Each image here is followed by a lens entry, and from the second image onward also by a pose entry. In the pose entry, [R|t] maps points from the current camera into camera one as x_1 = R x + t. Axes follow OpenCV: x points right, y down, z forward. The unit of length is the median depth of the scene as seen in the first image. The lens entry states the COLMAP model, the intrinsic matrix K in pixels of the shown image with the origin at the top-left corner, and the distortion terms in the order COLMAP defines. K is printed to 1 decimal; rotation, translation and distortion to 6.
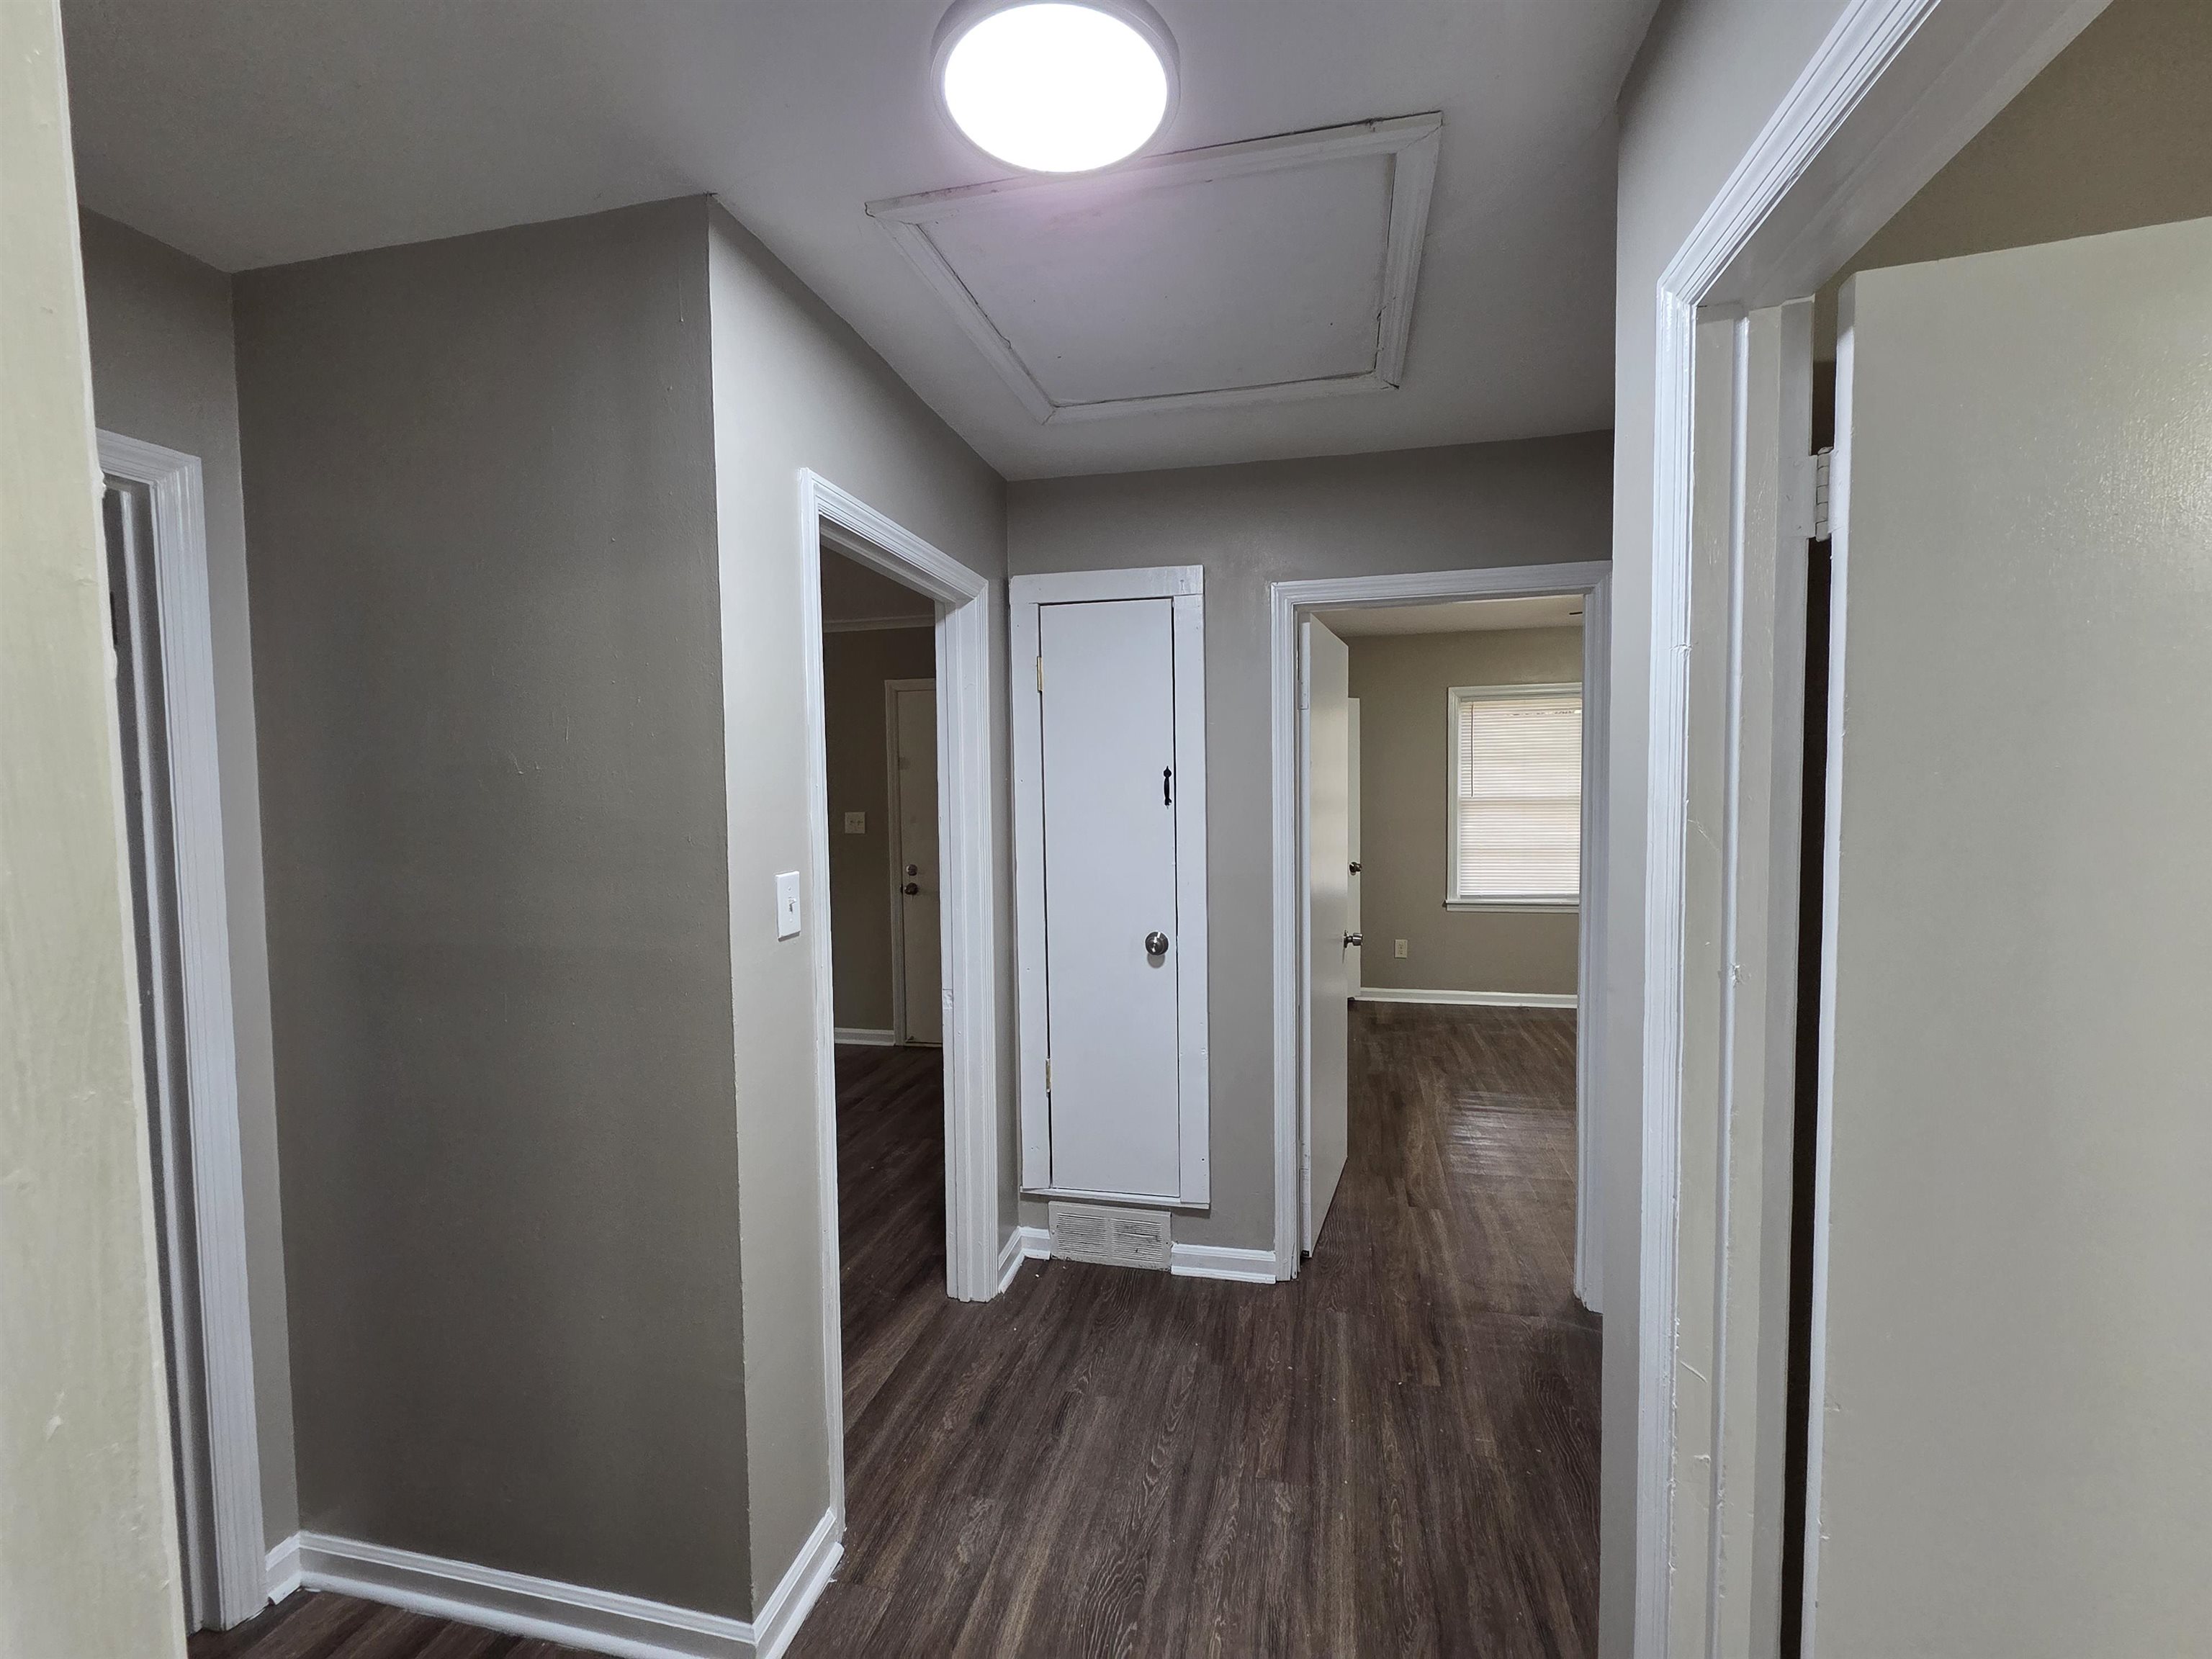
lens RADIAL K [[877.1, 0, 1123.2], [0, 877.1, 822.6], [0, 0, 1]] dist [0.002741, 0.000215]
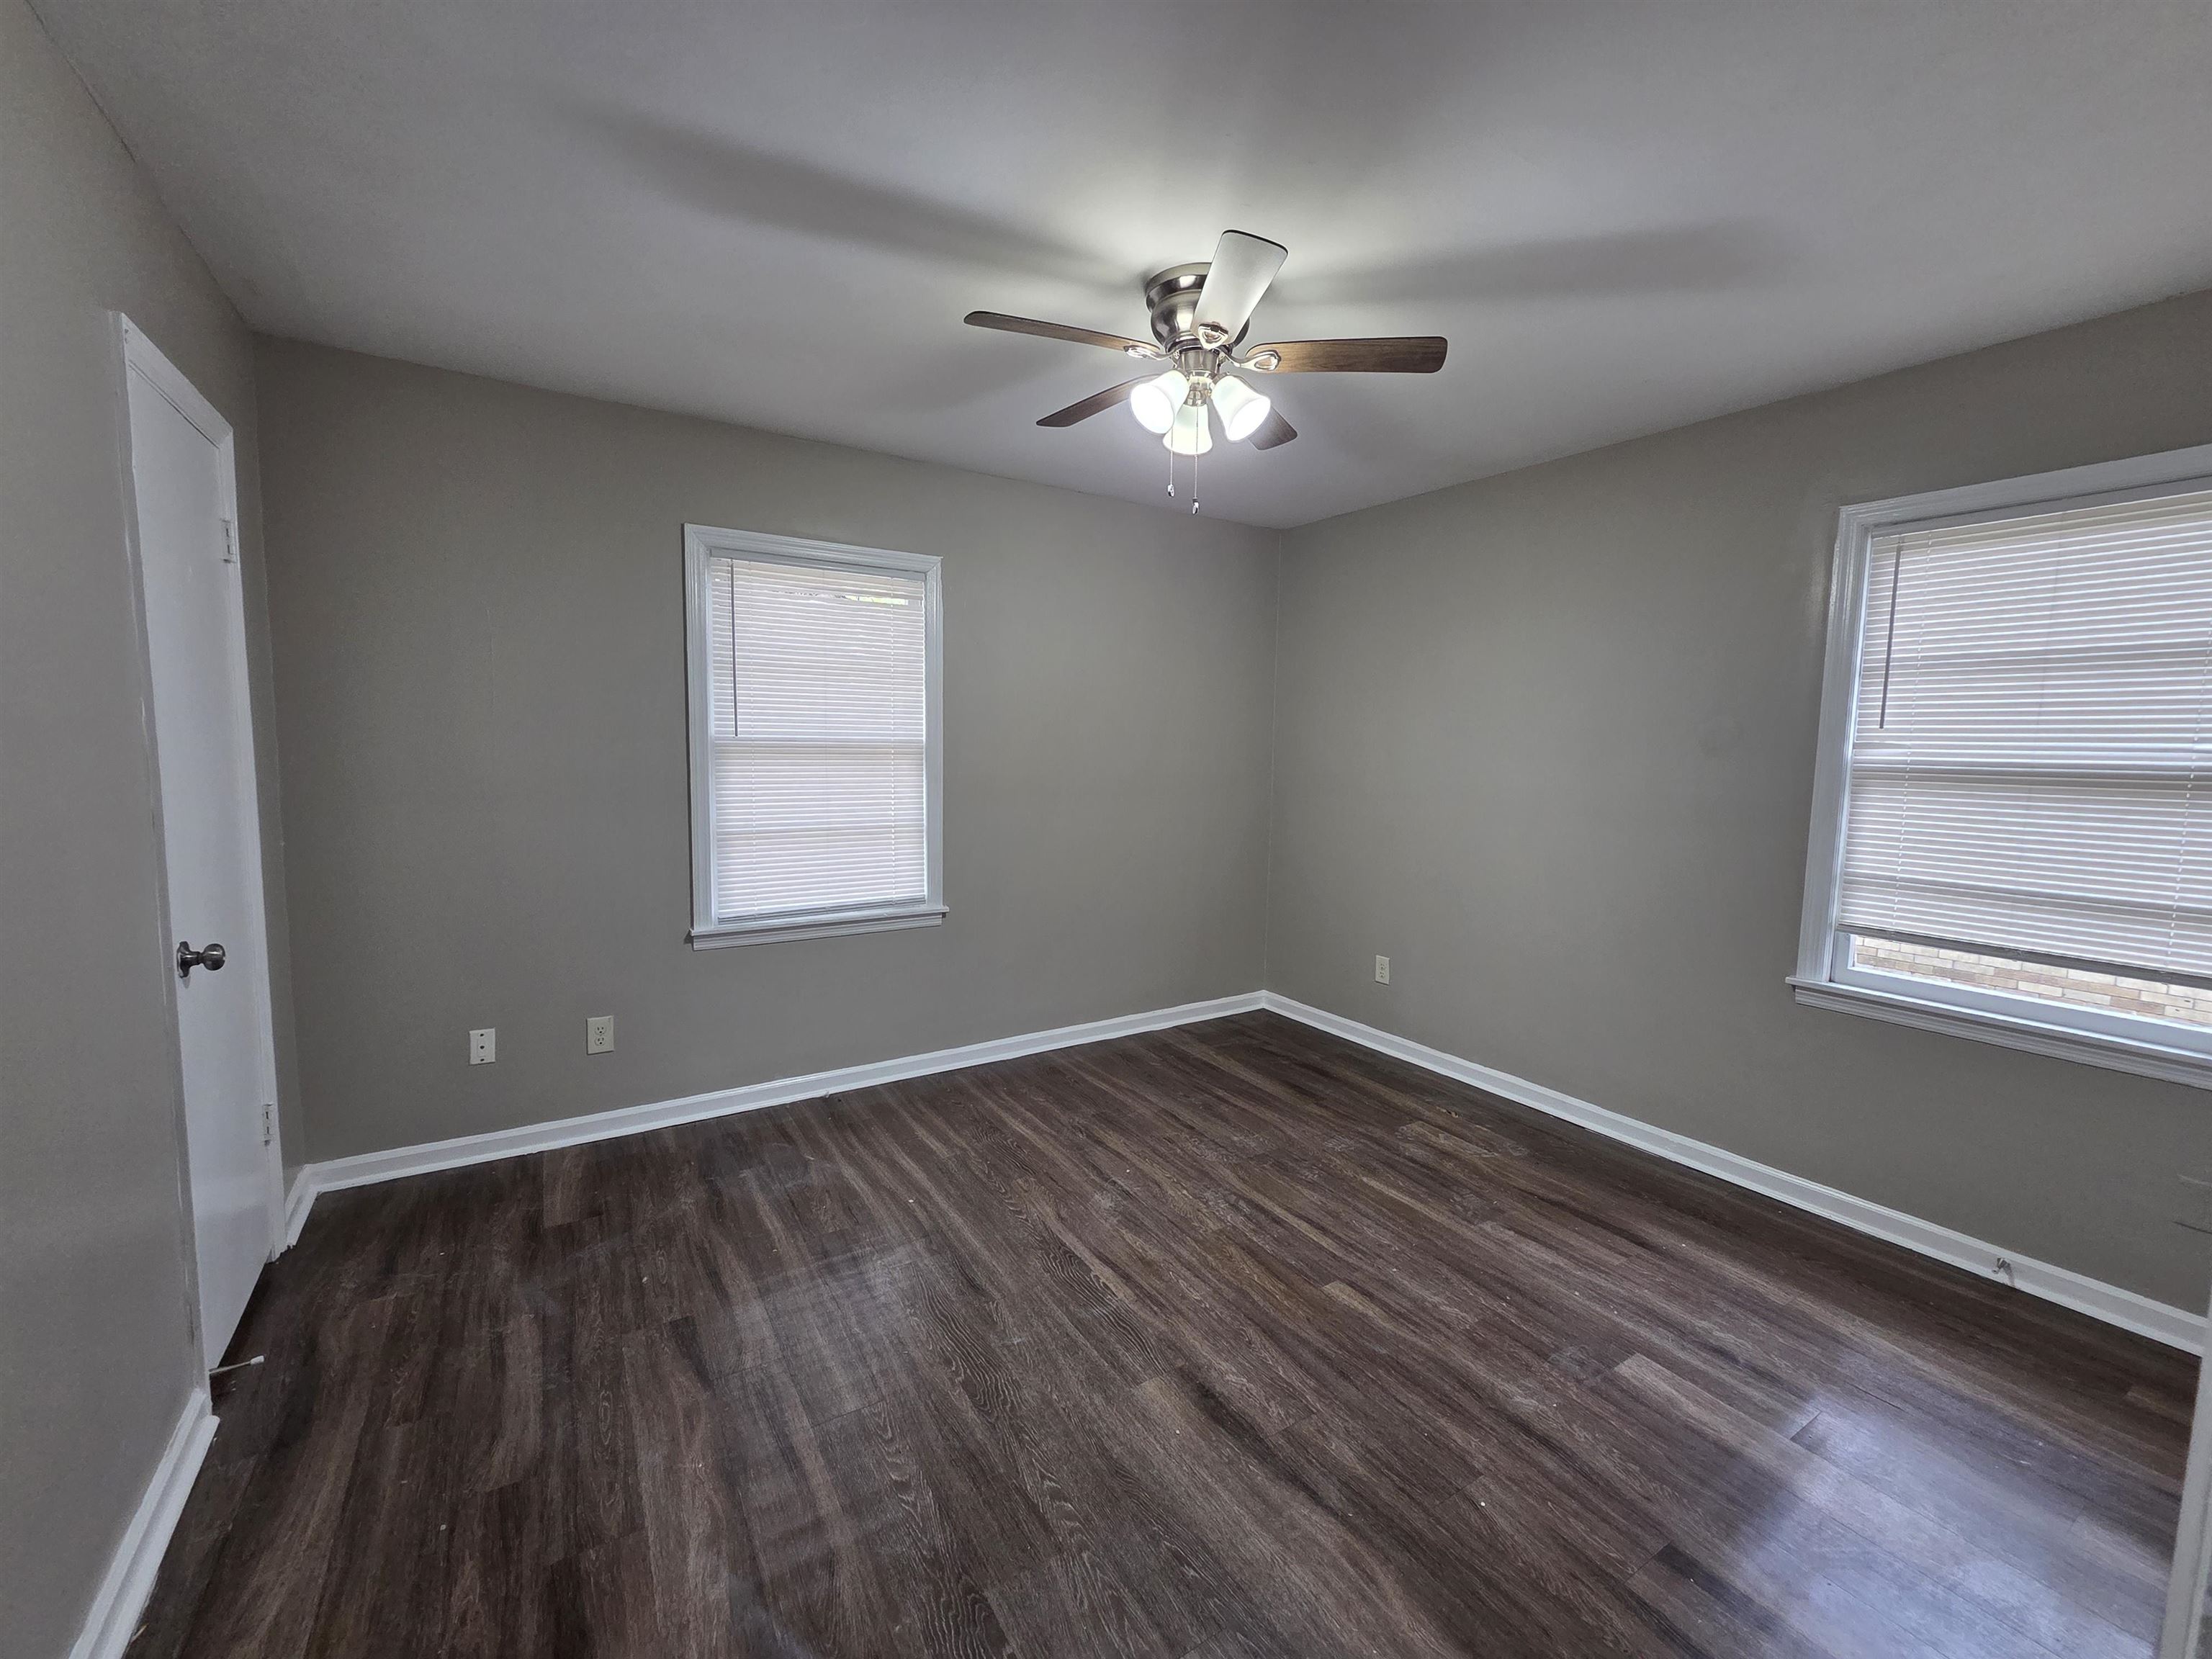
lens RADIAL K [[877.1, 0, 1119.0], [0, 877.1, 818.2], [0, 0, 1]] dist [0.002741, 0.000215]
pose [[0.684551, -0.039682, 0.727884, 0.175463], [0.000491, 0.998542, 0.053975, -0.009108], [-0.728965, -0.036591, 0.683573, 0.490792]]
